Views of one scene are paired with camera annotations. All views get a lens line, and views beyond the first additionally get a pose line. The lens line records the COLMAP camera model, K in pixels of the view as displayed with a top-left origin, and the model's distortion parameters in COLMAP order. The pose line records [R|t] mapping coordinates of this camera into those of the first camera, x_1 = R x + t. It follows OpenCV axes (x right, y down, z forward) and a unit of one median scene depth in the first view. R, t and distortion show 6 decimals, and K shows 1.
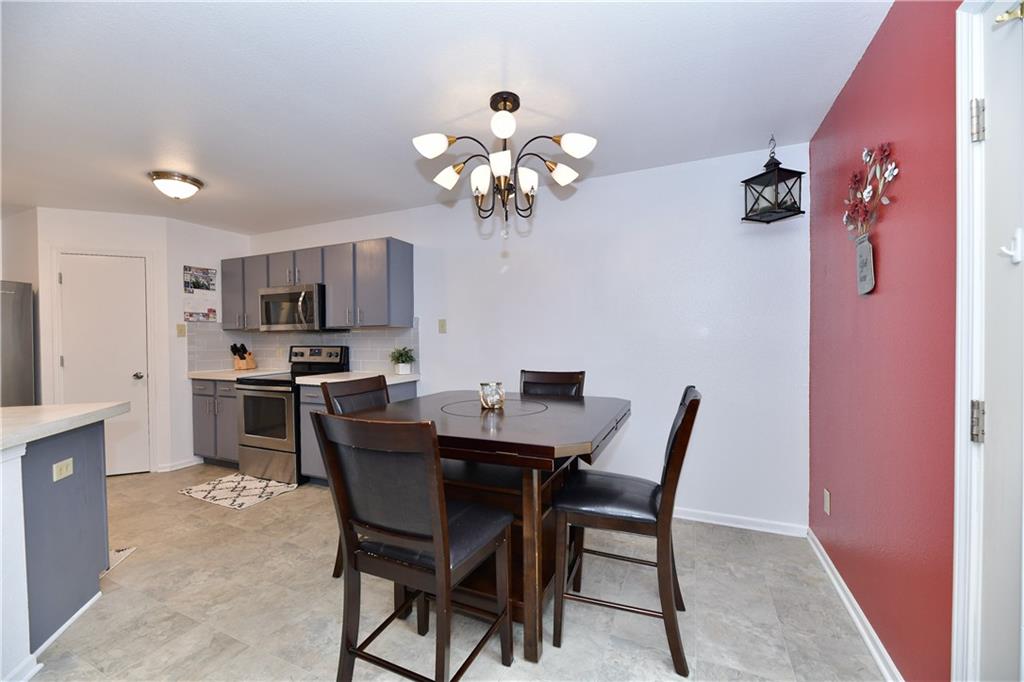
lens RADIAL K [[415.1, 0, 512.0], [0, 415.1, 341.0], [0, 0, 1]] dist [0.000974, 0.000033]
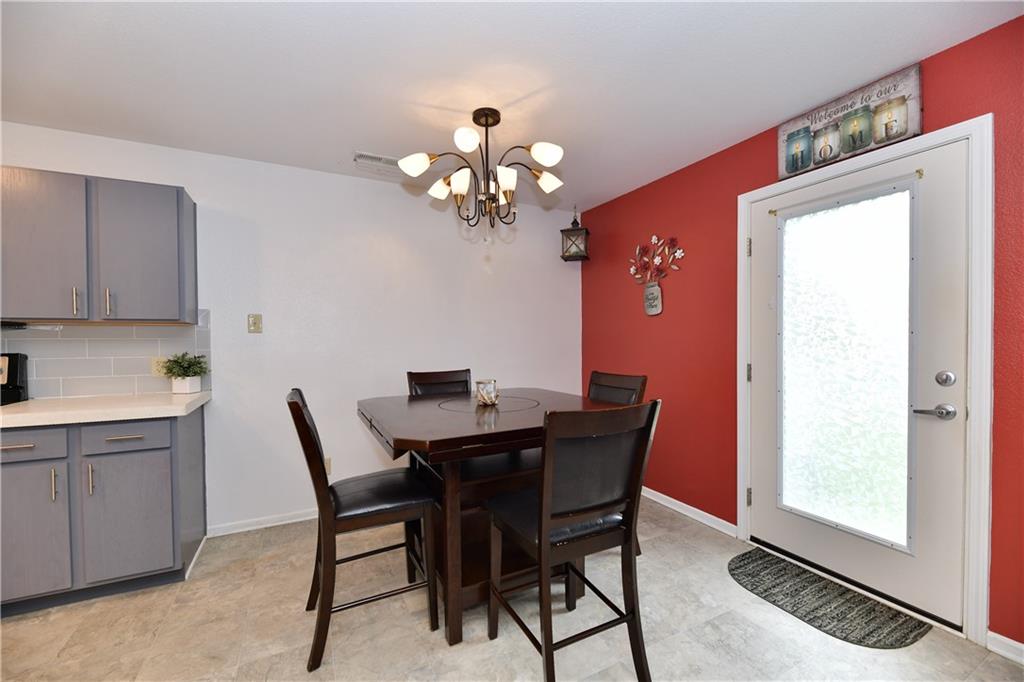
lens RADIAL K [[399.5, 0, 508.7], [0, 399.5, 345.4], [0, 0, 1]] dist [-0.000349, 0.000076]
pose [[0.626947, -0.014351, 0.778930, -0.586039], [0.009976, 0.999896, 0.010393, 0.002440], [-0.778998, 0.001255, 0.627025, 0.232079]]
